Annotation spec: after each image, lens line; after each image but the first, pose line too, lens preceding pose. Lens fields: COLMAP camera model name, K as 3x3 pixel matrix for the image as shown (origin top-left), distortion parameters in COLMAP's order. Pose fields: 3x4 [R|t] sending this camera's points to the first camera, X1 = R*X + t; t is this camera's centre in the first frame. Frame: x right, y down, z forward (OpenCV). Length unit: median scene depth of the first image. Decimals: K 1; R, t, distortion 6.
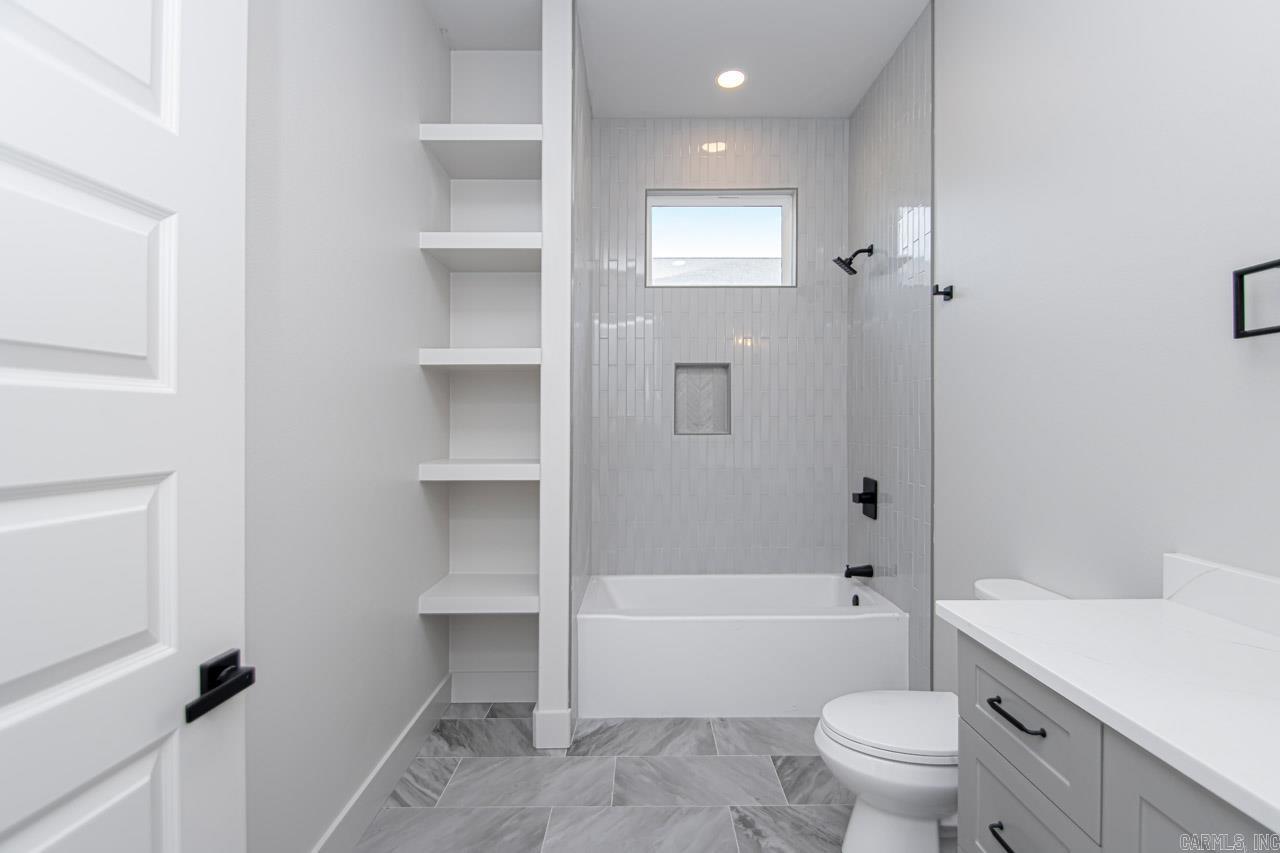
lens RADIAL K [[600.7, 0, 644.4], [0, 600.7, 423.8], [0, 0, 1]] dist [0.040888, -0.028007]
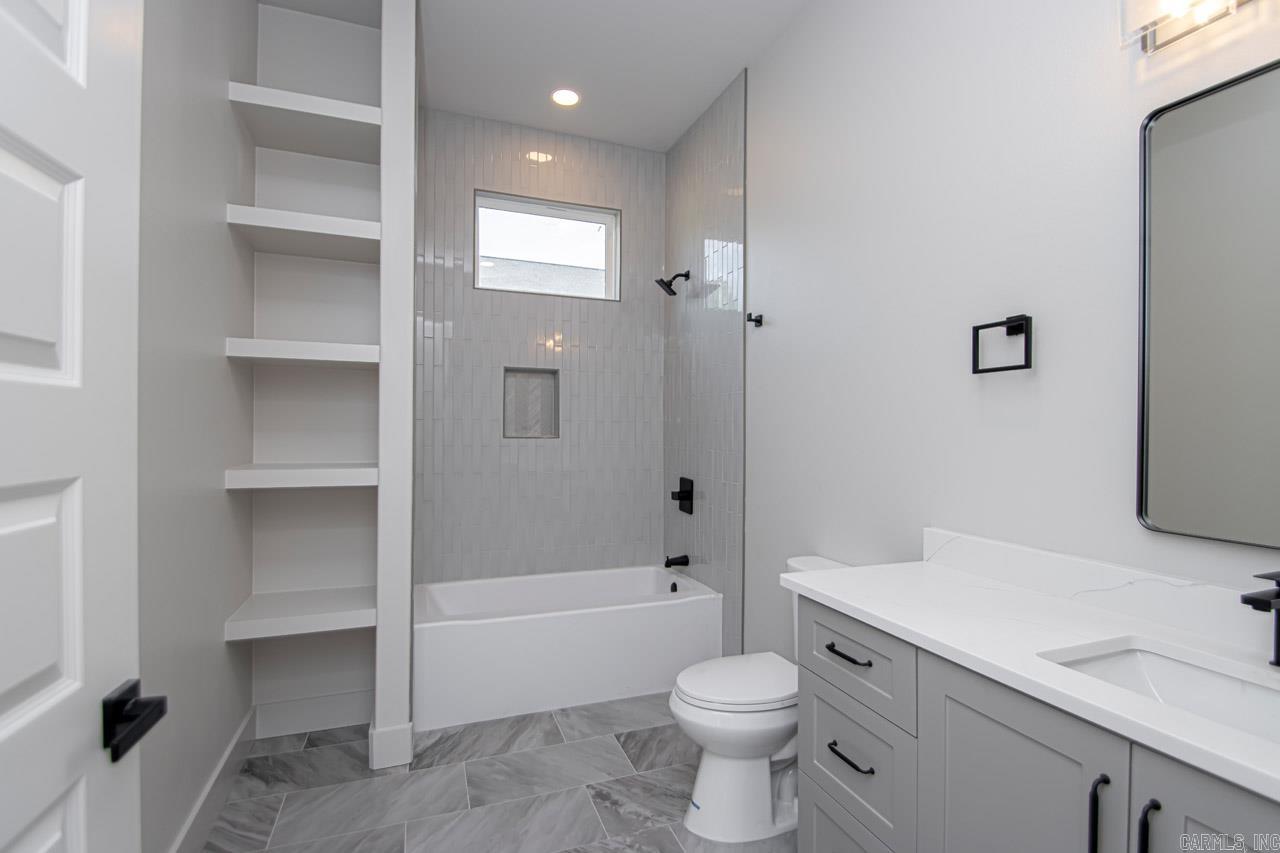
lens RADIAL K [[601.6, 0, 640.8], [0, 601.6, 427.4], [0, 0, 1]] dist [0.034738, -0.027315]
pose [[0.937929, 0.013024, 0.346582, -0.116184], [-0.012903, 0.999913, -0.002659, -0.000151], [-0.346587, -0.001978, 0.938016, -0.028760]]
